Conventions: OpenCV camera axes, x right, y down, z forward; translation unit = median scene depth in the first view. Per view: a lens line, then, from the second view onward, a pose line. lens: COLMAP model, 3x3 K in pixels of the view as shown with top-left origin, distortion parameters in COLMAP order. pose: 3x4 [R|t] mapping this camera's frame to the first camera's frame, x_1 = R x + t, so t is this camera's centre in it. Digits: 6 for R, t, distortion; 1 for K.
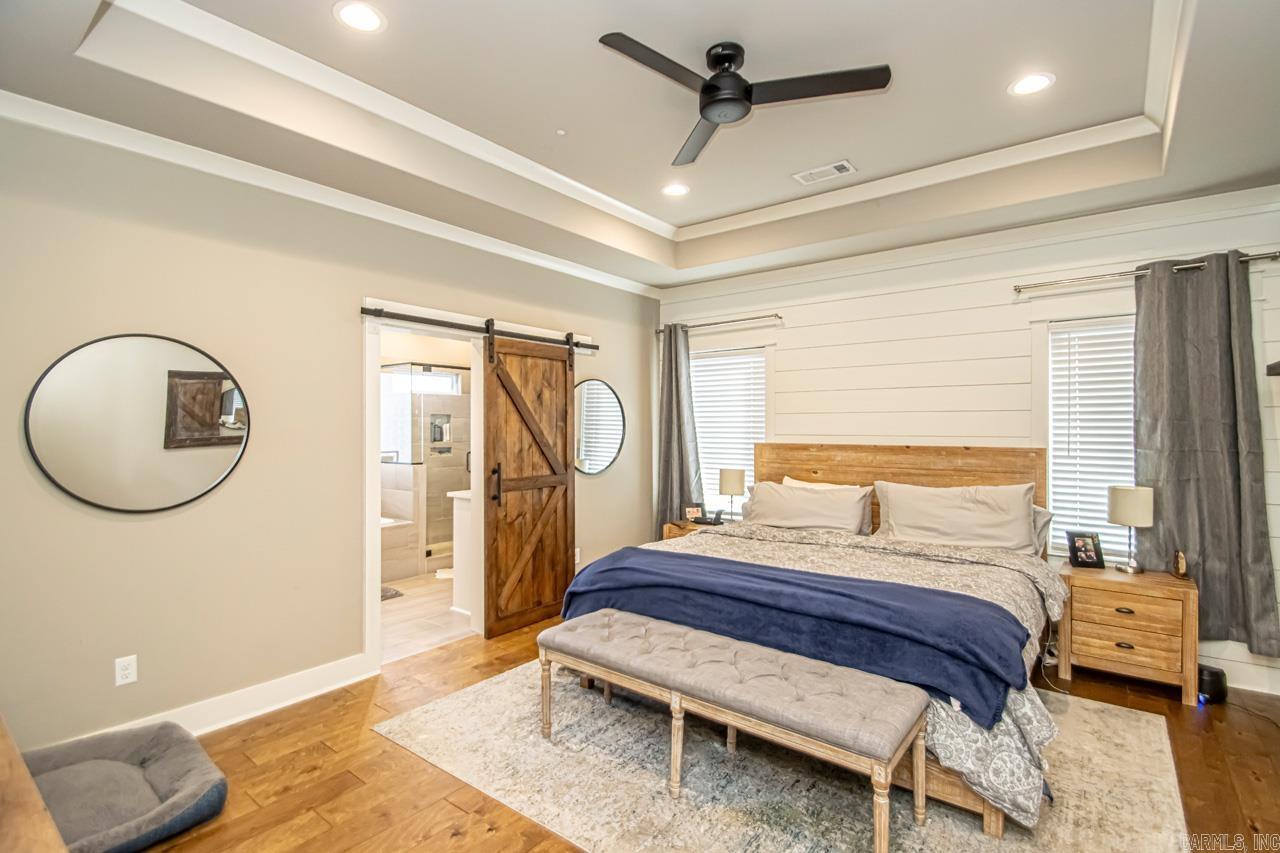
lens RADIAL K [[595.4, 0, 640.0], [0, 595.4, 426.5], [0, 0, 1]] dist [0.002384, -0.014134]
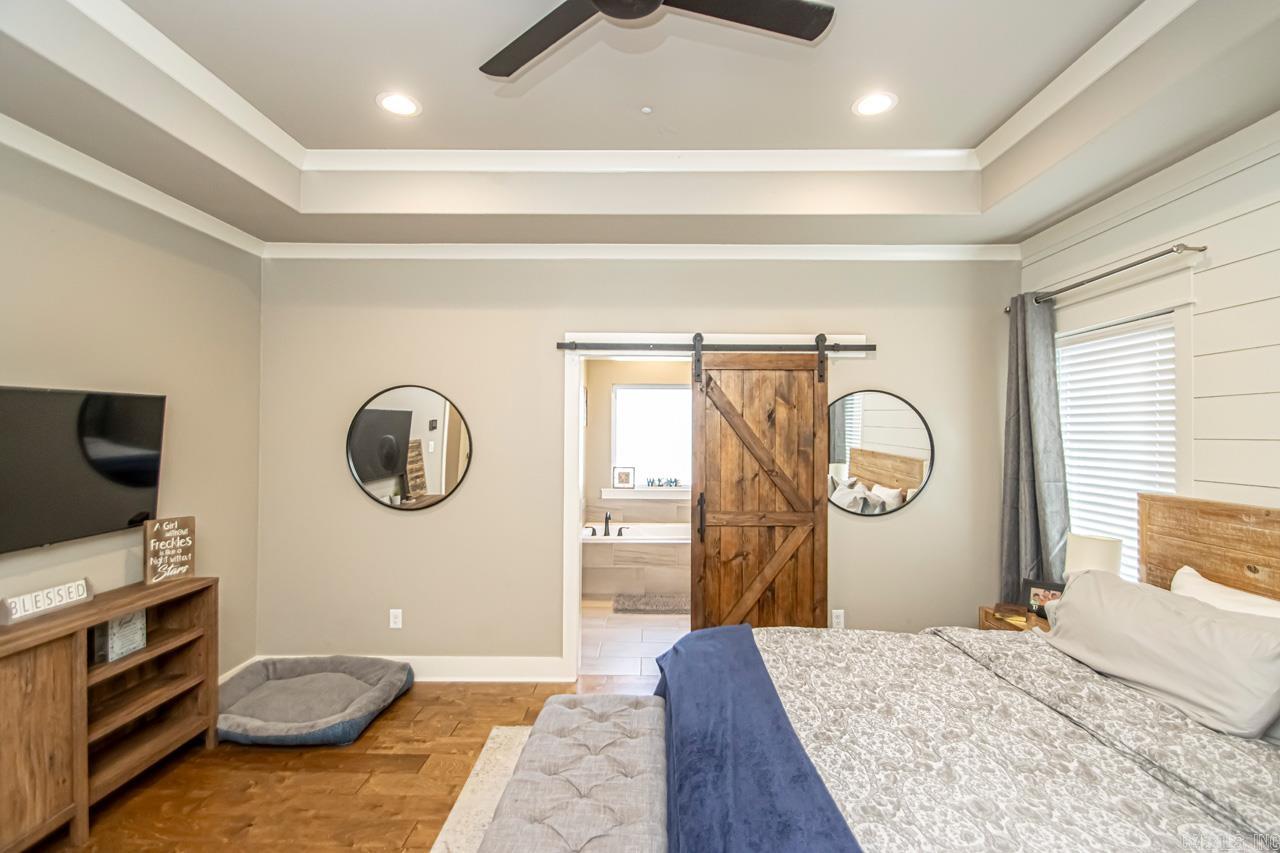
lens RADIAL K [[595.0, 0, 648.1], [0, 595.0, 429.1], [0, 0, 1]] dist [0.003037, -0.000041]
pose [[0.604654, -0.000632, -0.796488, 0.378466], [-0.005056, 0.999976, -0.004632, -0.027010], [0.796472, 0.006828, 0.604636, 0.346089]]
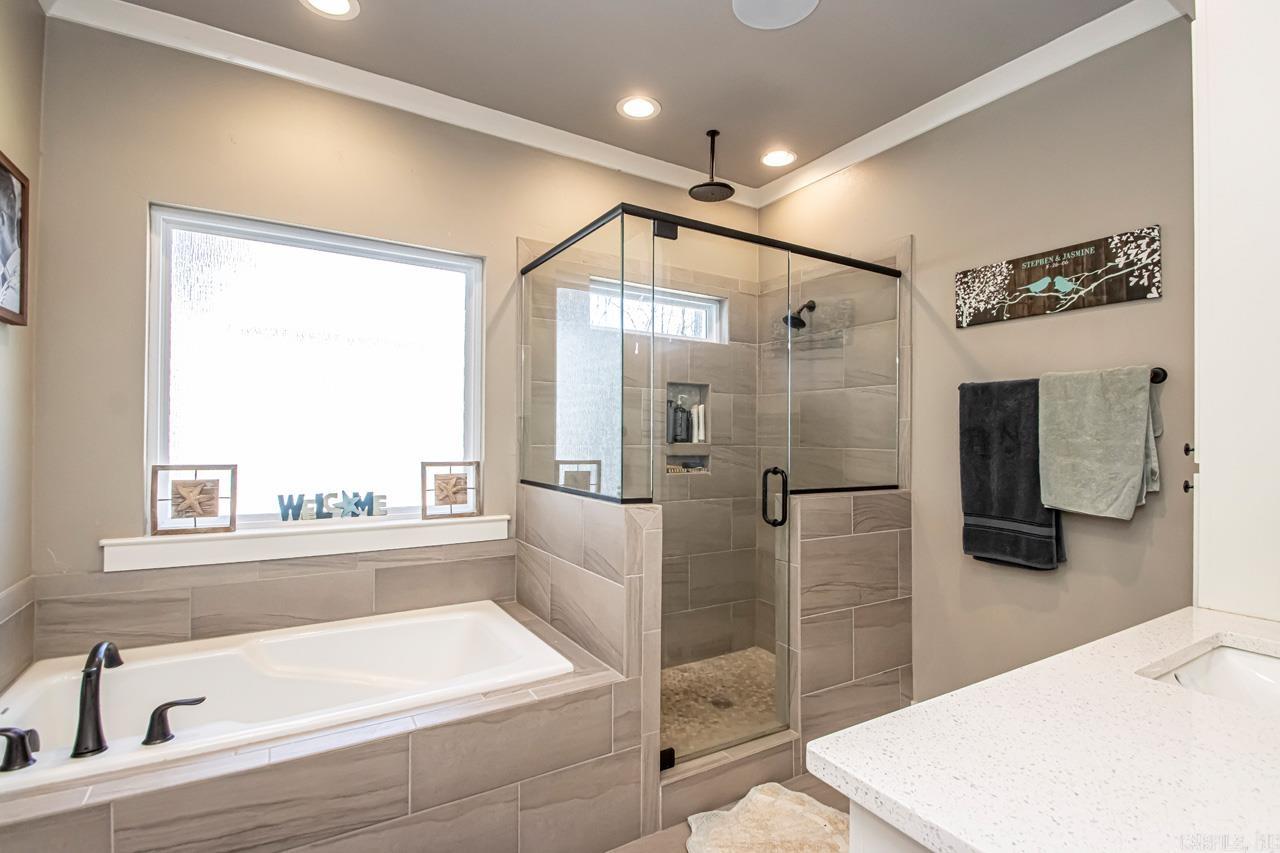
lens RADIAL K [[600.2, 0, 642.0], [0, 600.2, 441.8], [0, 0, 1]] dist [0.000210, -0.015265]
pose [[0.935602, -0.001312, -0.353054, -0.317013], [-0.000627, 0.999985, -0.005377, 0.042659], [0.353056, 0.005252, 0.935588, 0.860844]]
